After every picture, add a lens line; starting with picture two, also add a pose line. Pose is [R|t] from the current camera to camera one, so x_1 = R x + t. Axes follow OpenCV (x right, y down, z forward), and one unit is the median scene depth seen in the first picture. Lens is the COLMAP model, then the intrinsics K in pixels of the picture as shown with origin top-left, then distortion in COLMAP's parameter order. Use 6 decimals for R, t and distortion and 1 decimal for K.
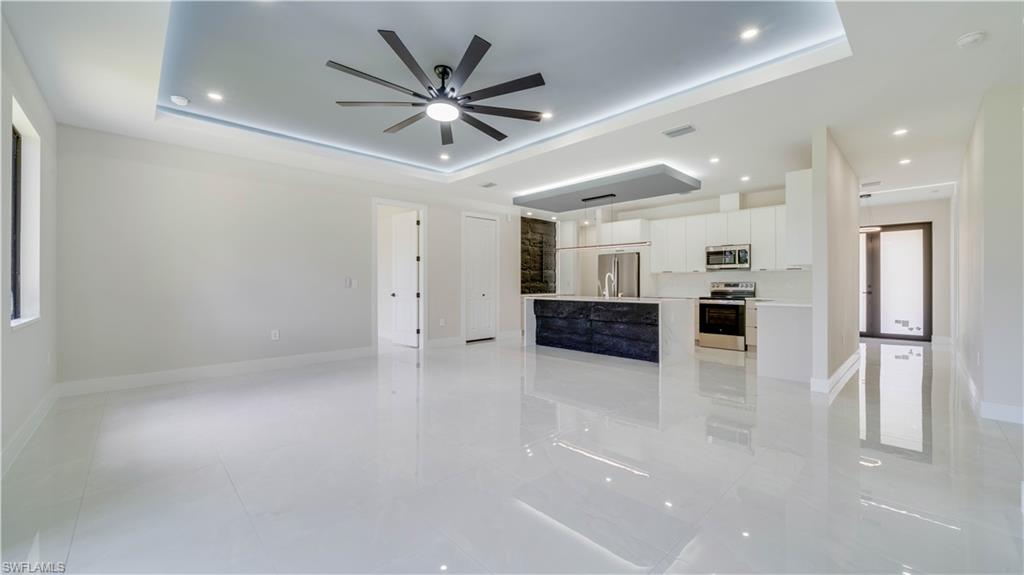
lens RADIAL K [[393.7, 0, 515.7], [0, 393.7, 283.0], [0, 0, 1]] dist [0.006864, 0.000257]
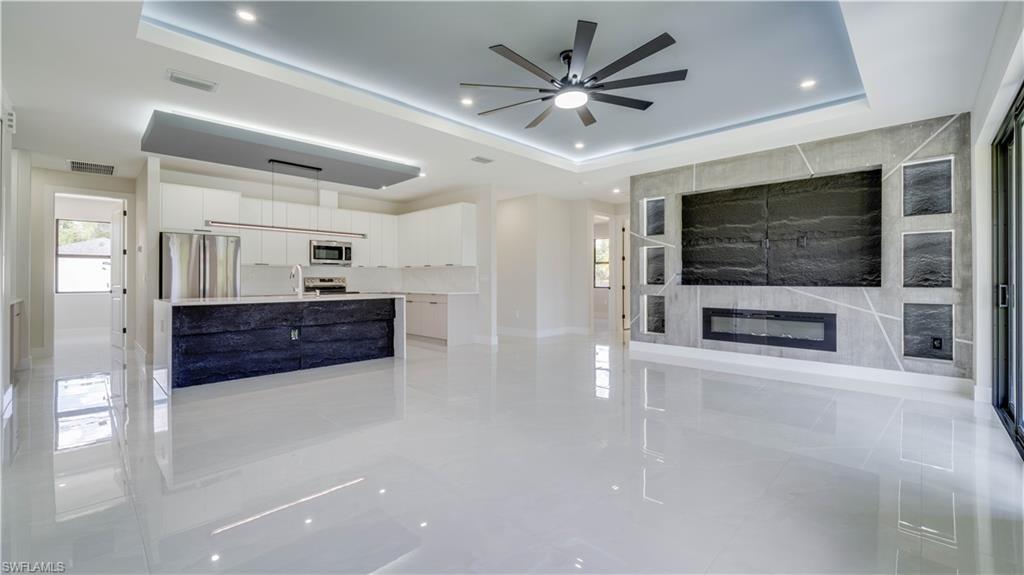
lens RADIAL K [[421.3, 0, 509.4], [0, 421.3, 272.3], [0, 0, 1]] dist [-0.003204, -0.000085]
pose [[-0.022841, 0.017388, 0.999588, -0.566397], [-0.000713, 0.999848, -0.017409, 0.003616], [-0.999739, -0.001111, -0.022825, 0.559091]]
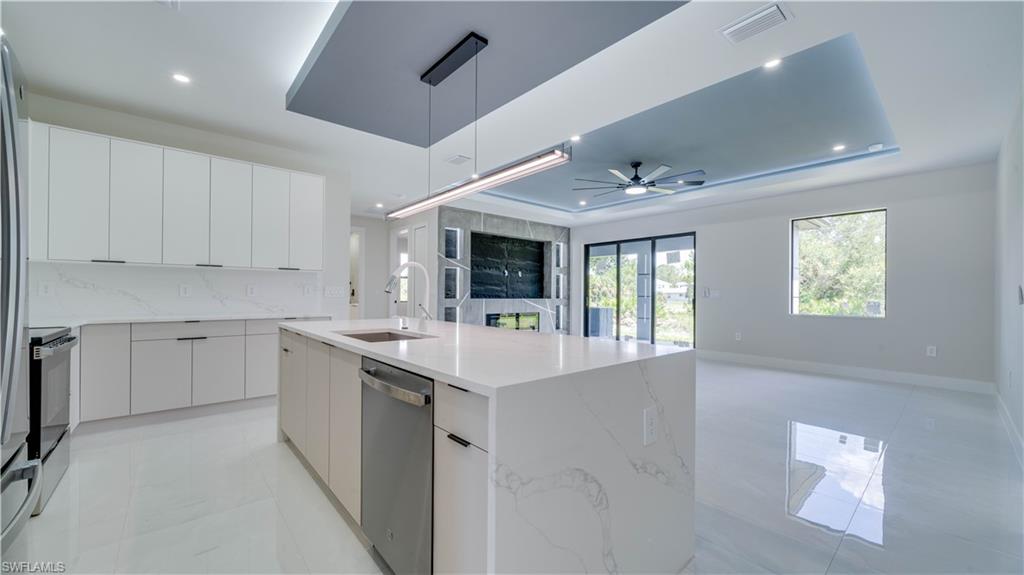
lens RADIAL K [[393.7, 0, 505.2], [0, 393.7, 291.4], [0, 0, 1]] dist [0.006864, 0.000257]
pose [[-0.998122, -0.009501, 0.060519, 0.132425], [-0.010089, 0.999905, -0.009414, 0.004085], [-0.060424, -0.010006, -0.998123, 1.268866]]
